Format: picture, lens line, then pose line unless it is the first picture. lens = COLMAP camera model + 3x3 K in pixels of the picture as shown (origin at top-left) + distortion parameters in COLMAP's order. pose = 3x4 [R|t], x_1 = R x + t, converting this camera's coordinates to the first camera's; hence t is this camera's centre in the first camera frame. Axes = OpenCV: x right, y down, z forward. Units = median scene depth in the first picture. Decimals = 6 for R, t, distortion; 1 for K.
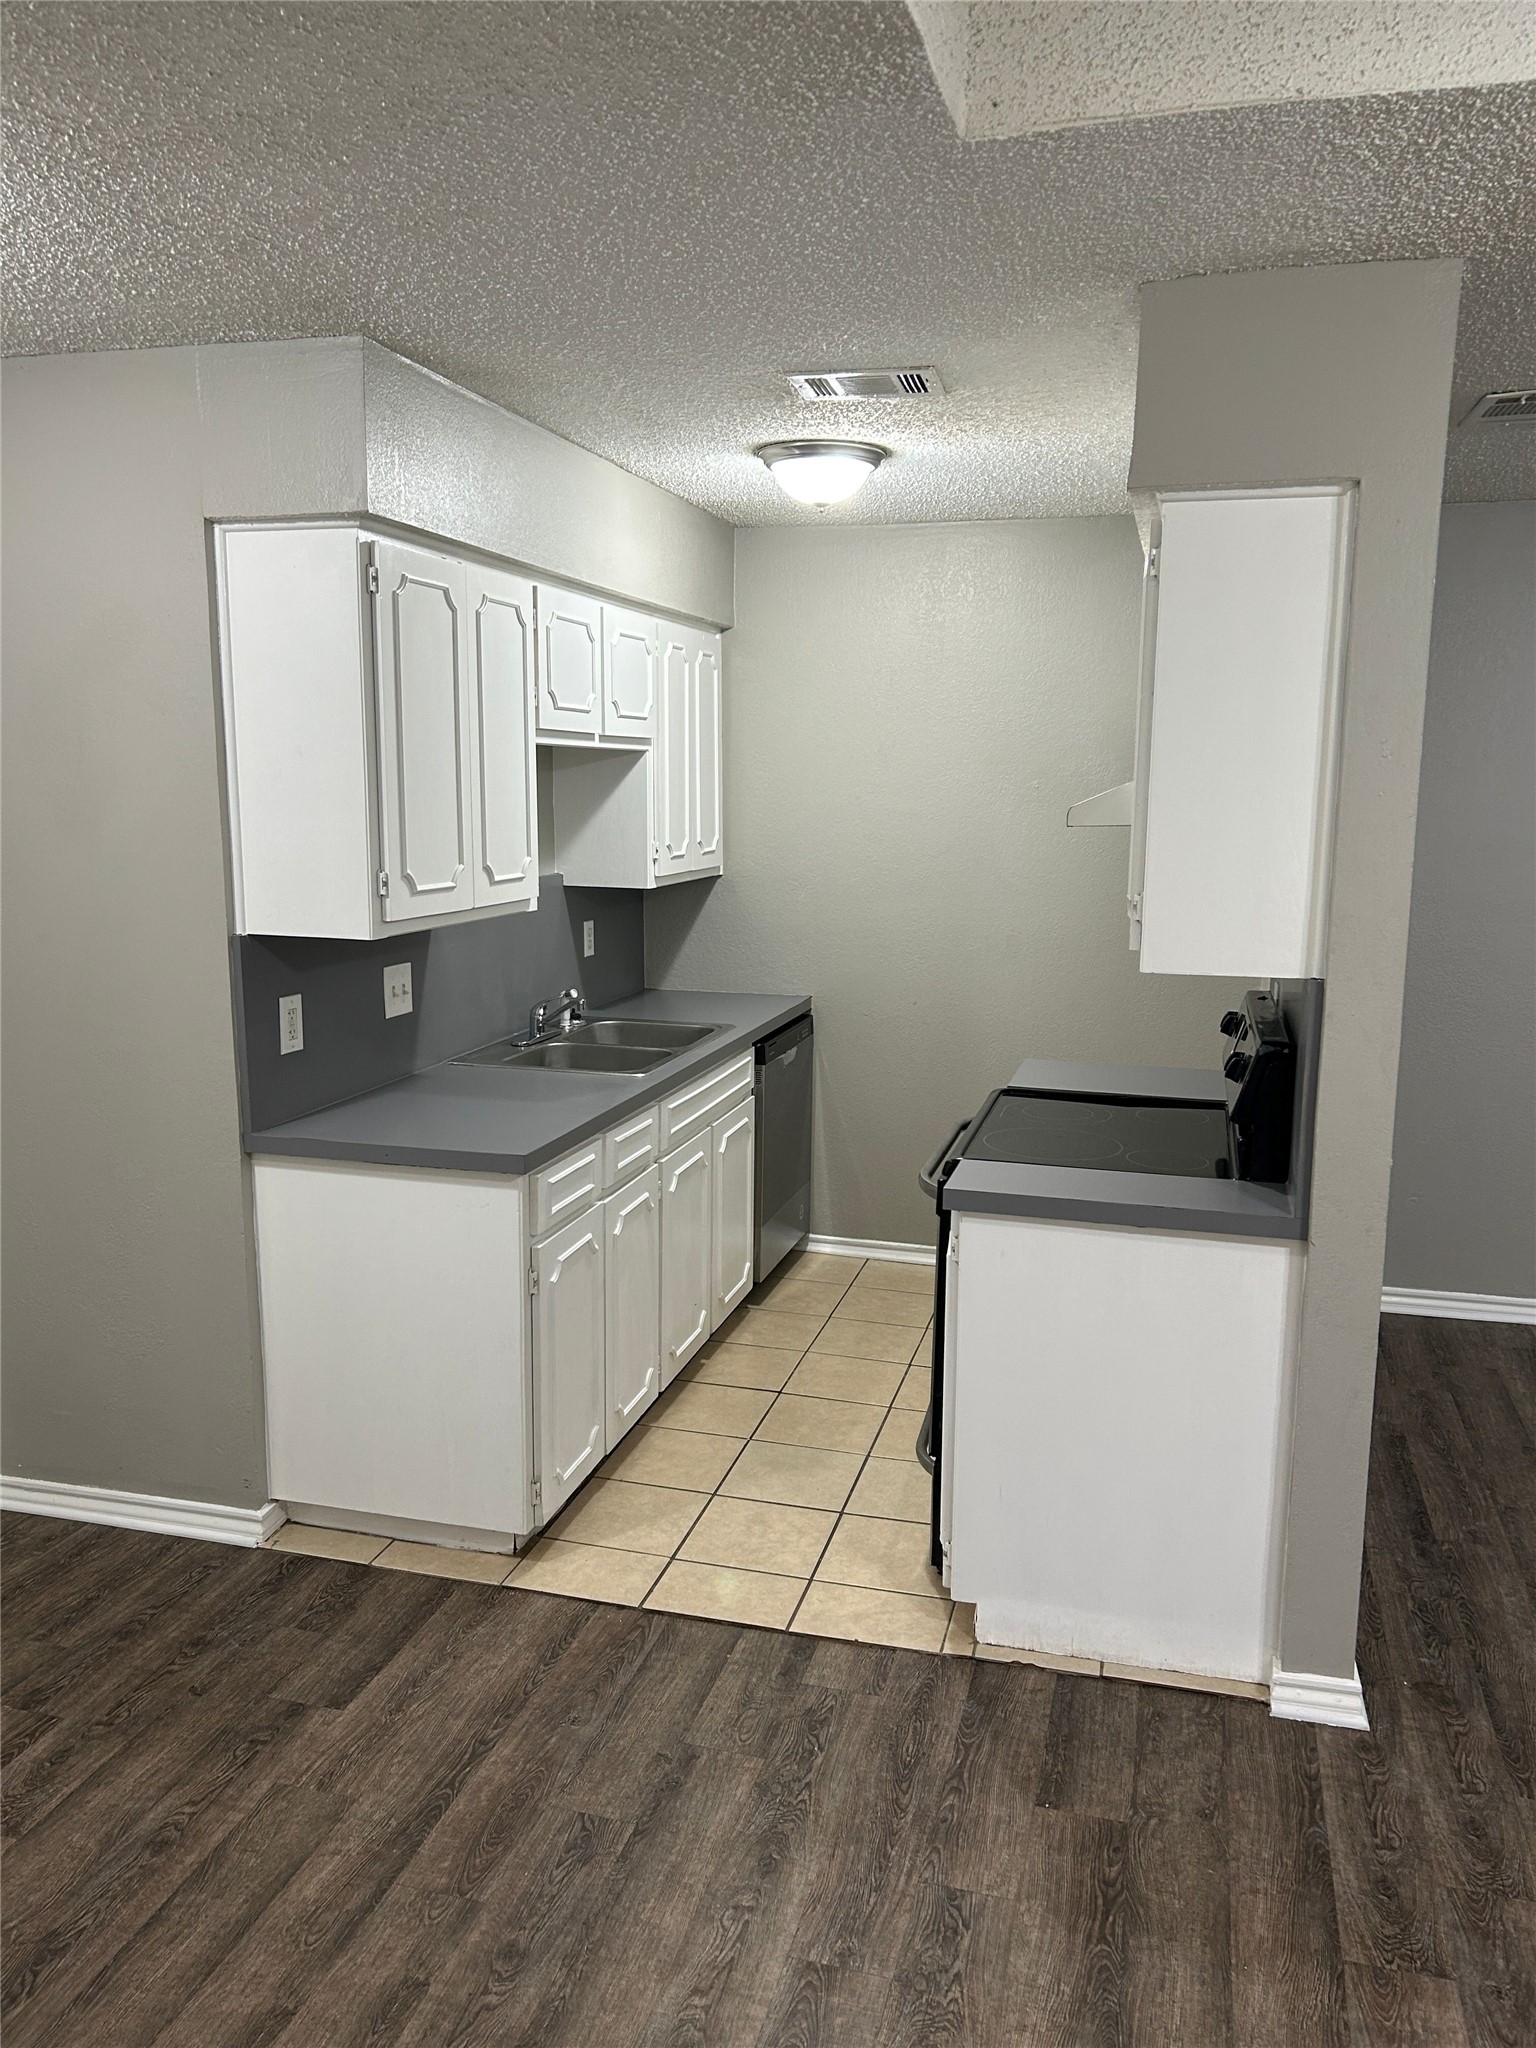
lens RADIAL K [[1544.1, 0, 774.3], [0, 1544.1, 1025.8], [0, 0, 1]] dist [0.016238, -0.008684]
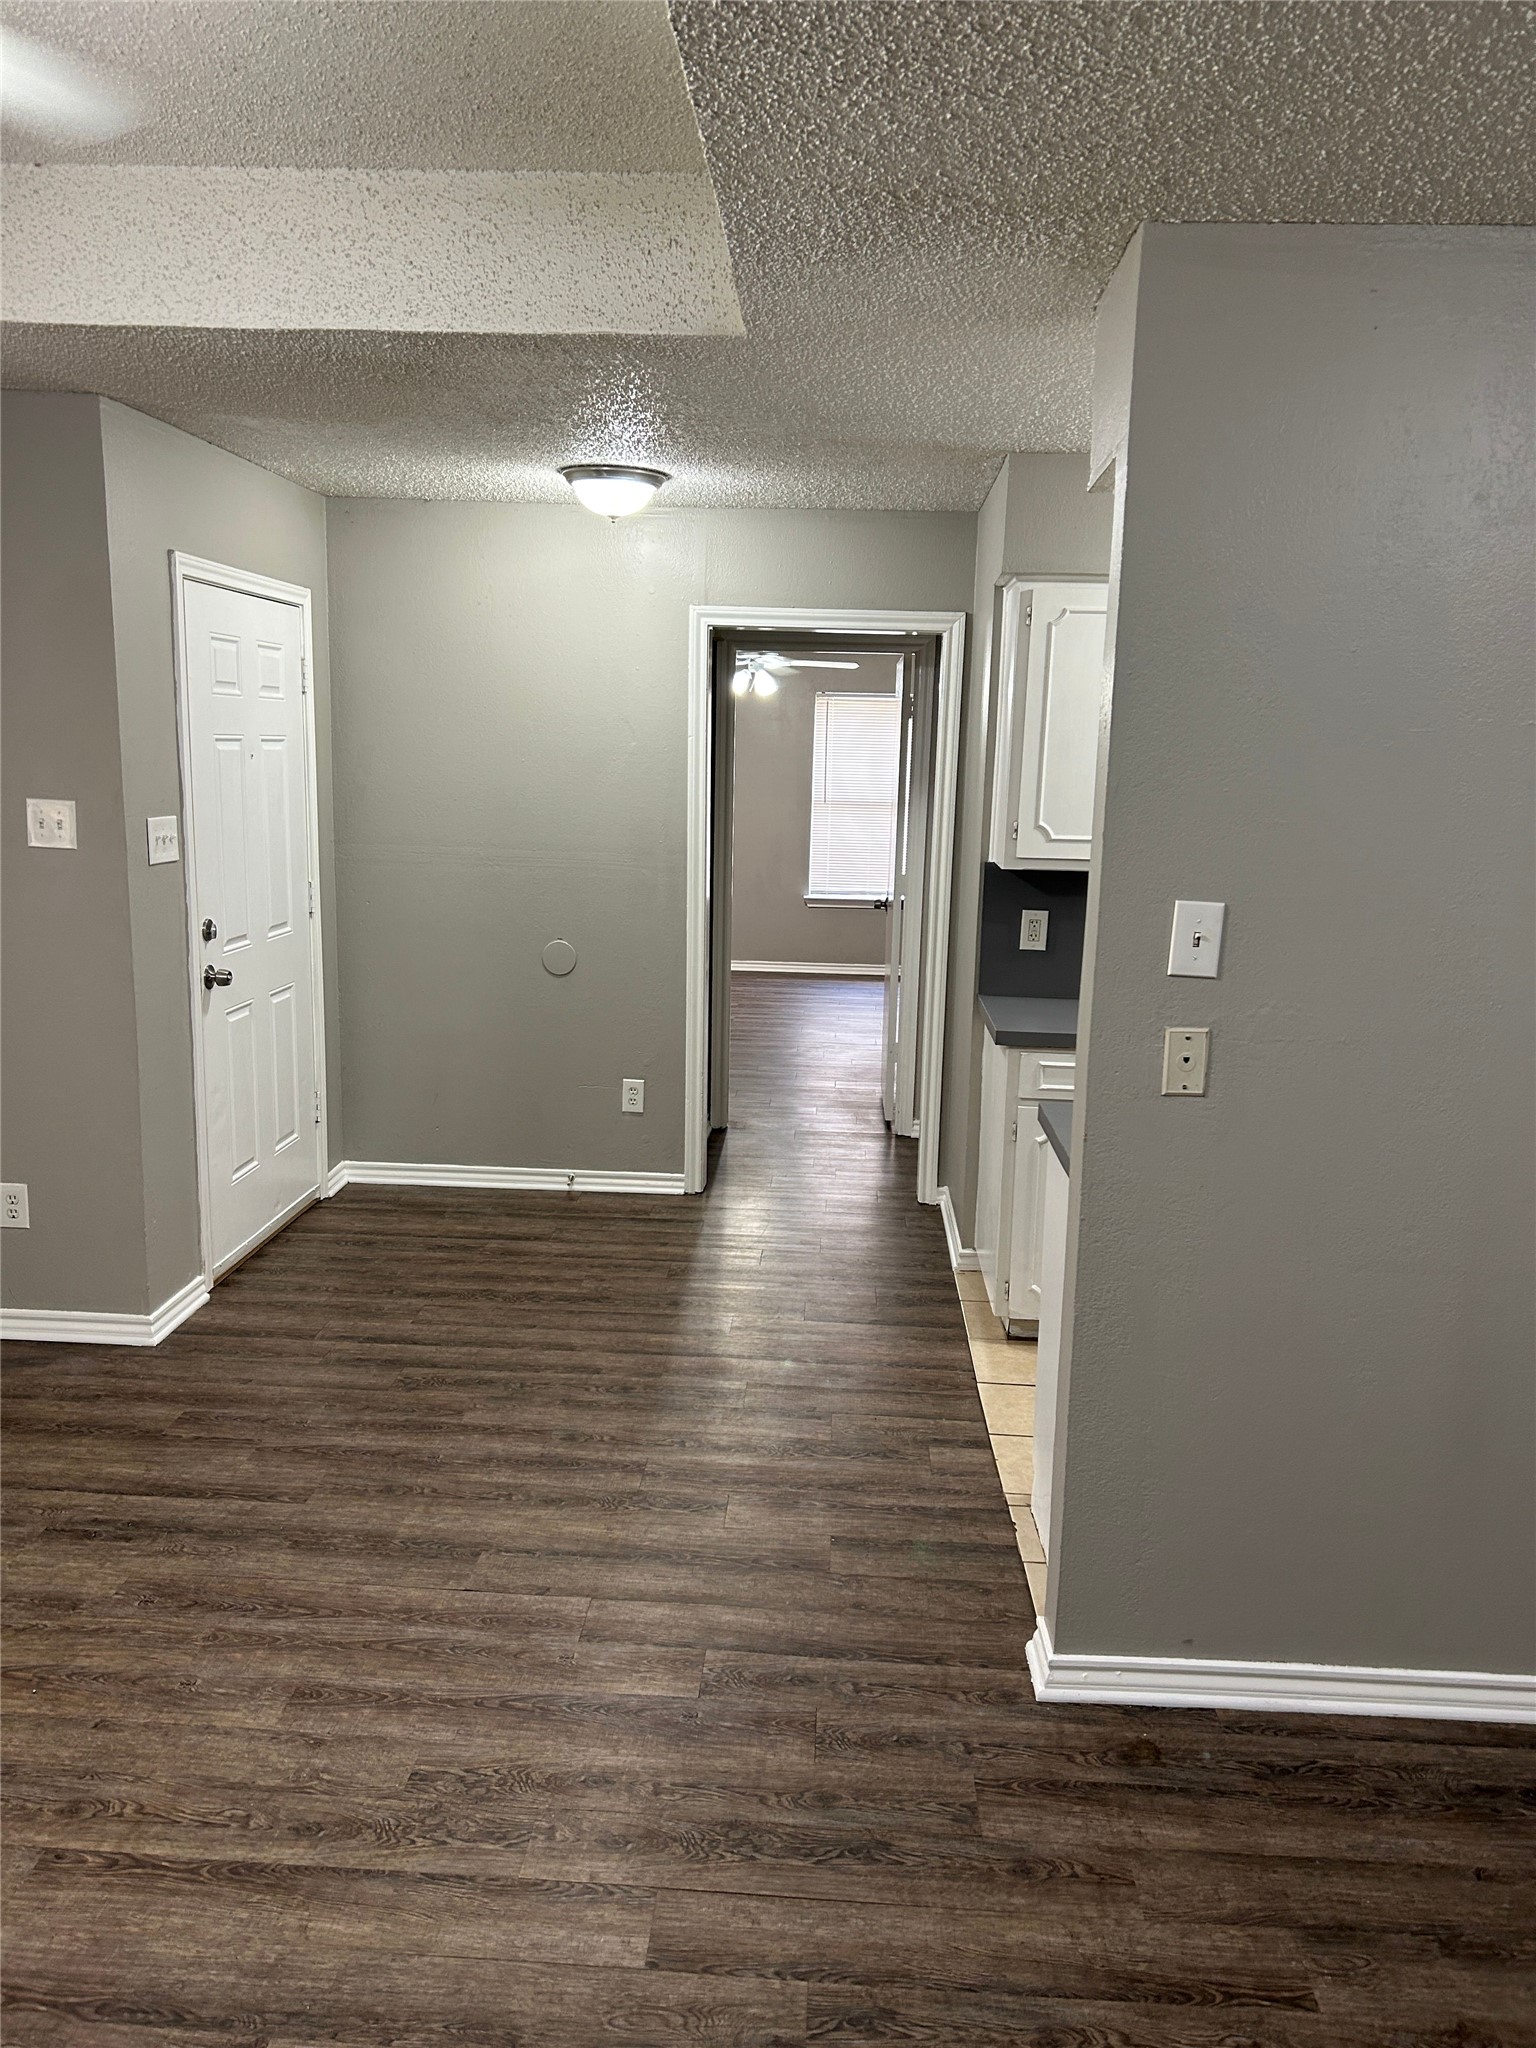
lens RADIAL K [[1544.1, 0, 774.3], [0, 1544.1, 1025.8], [0, 0, 1]] dist [0.016238, -0.008684]
pose [[0.219104, 0.170437, -0.960700, 1.116249], [-0.177001, 0.975231, 0.132647, -0.067587], [0.959512, 0.140982, 0.243845, 0.479995]]
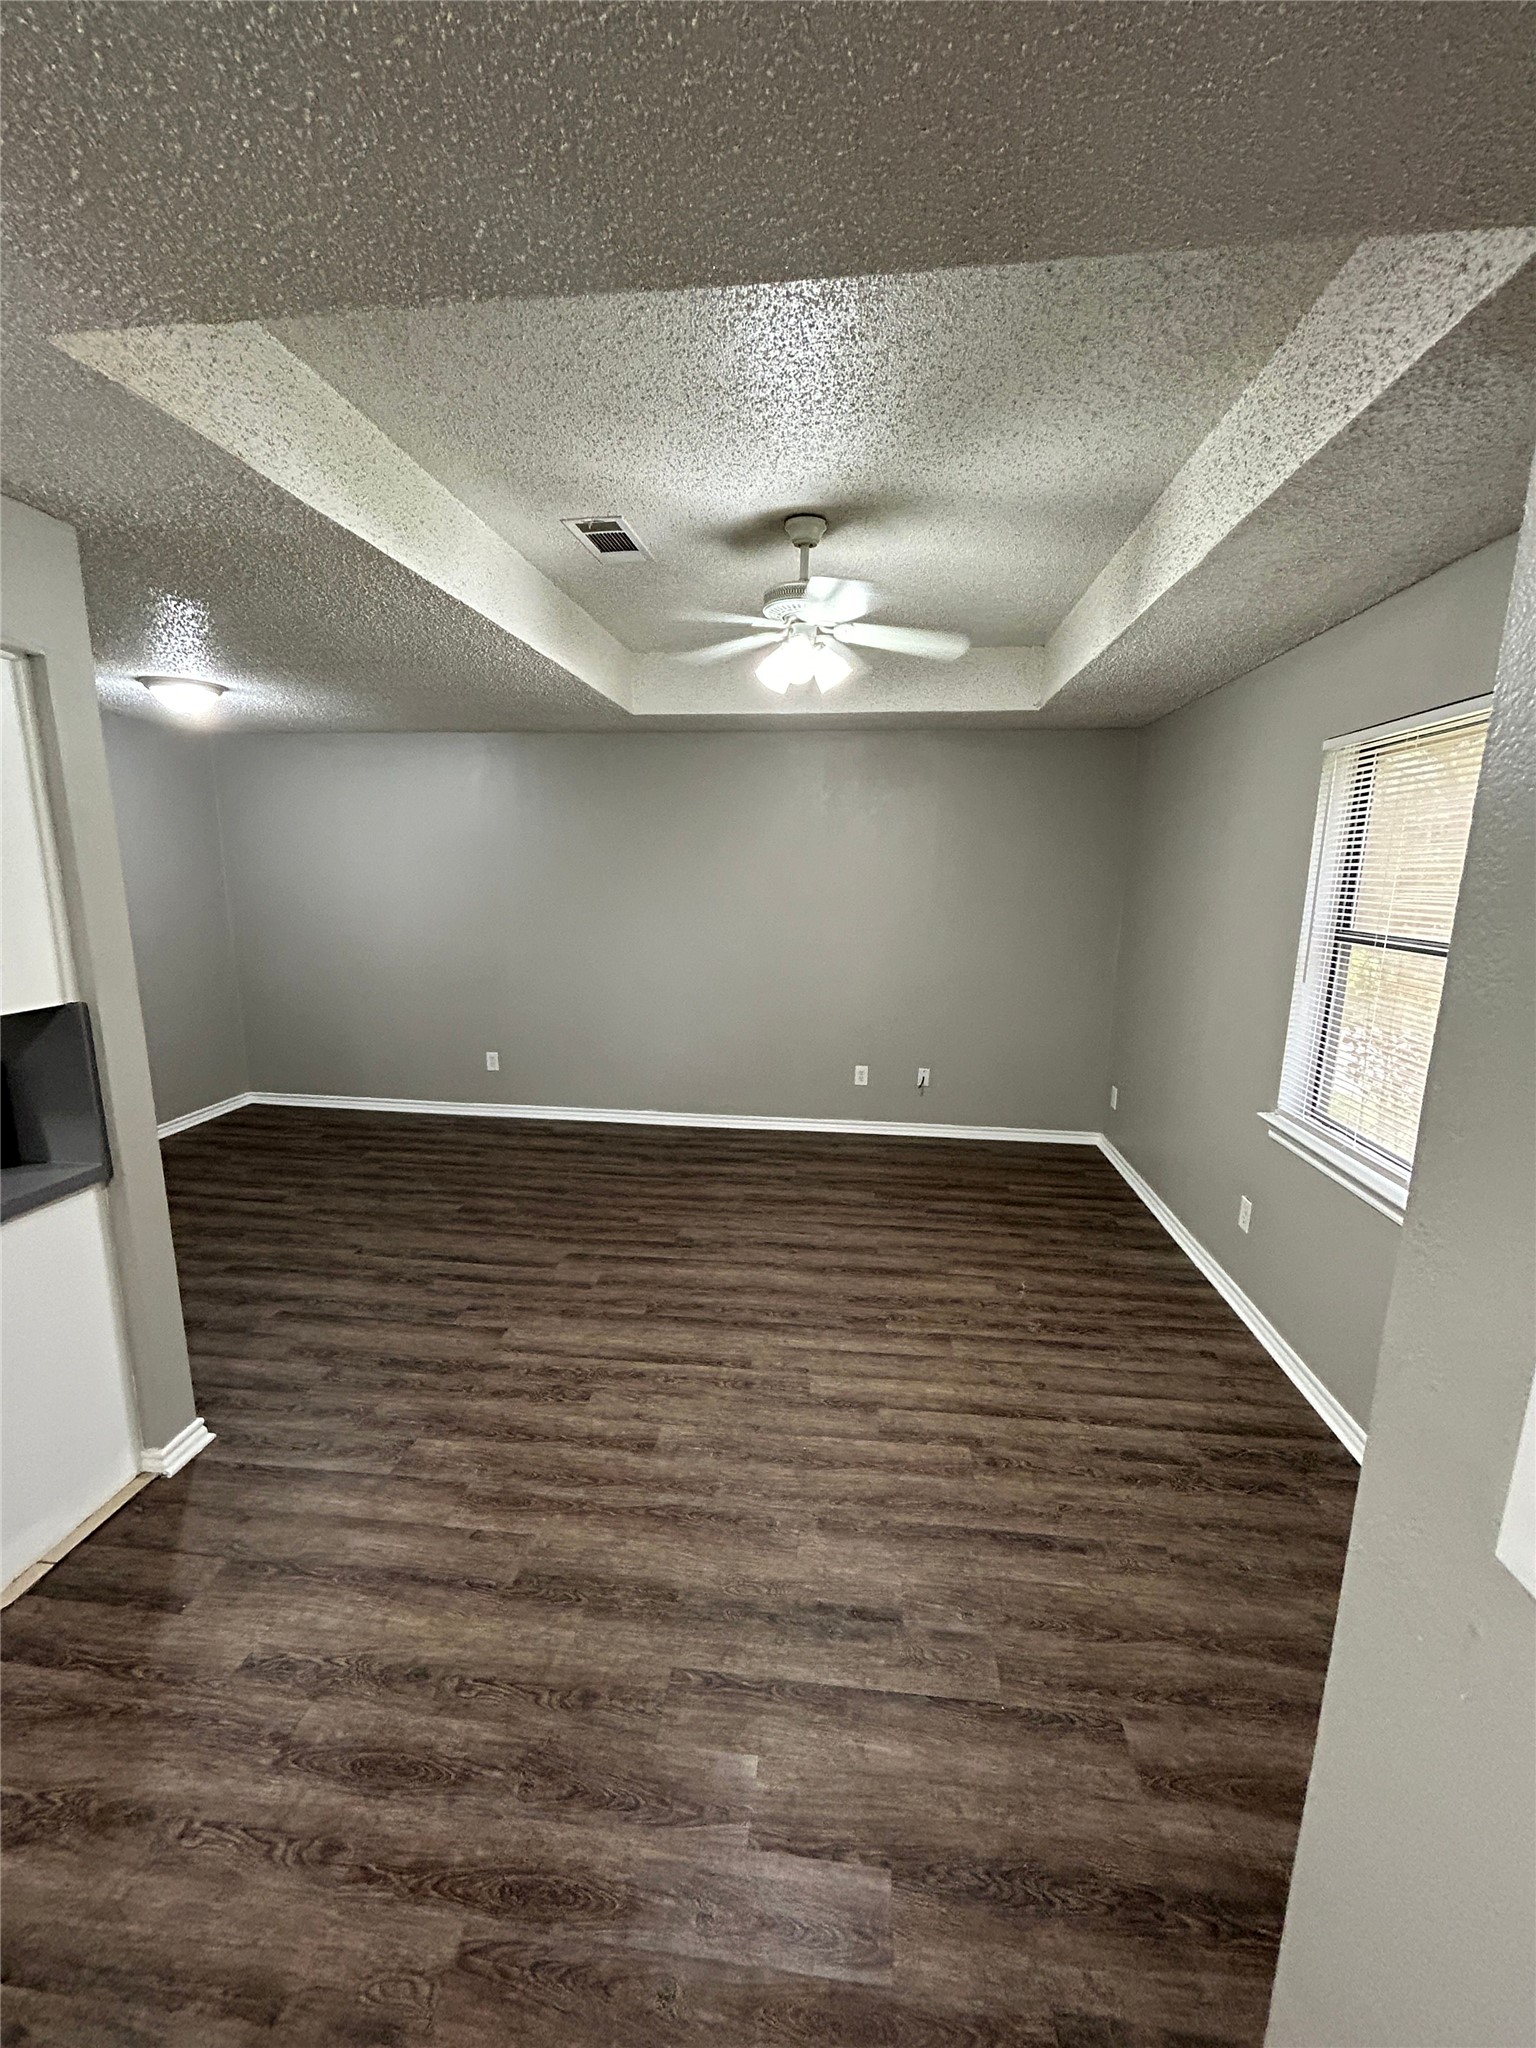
lens RADIAL K [[828.0, 0, 774.9], [0, 828.0, 1022.4], [0, 0, 1]] dist [-0.003387, 0.000253]
pose [[-0.153466, -0.194587, 0.968806, -0.439574], [0.141957, 0.965909, 0.216492, -0.077010], [-0.977904, 0.170753, -0.120611, 0.398864]]
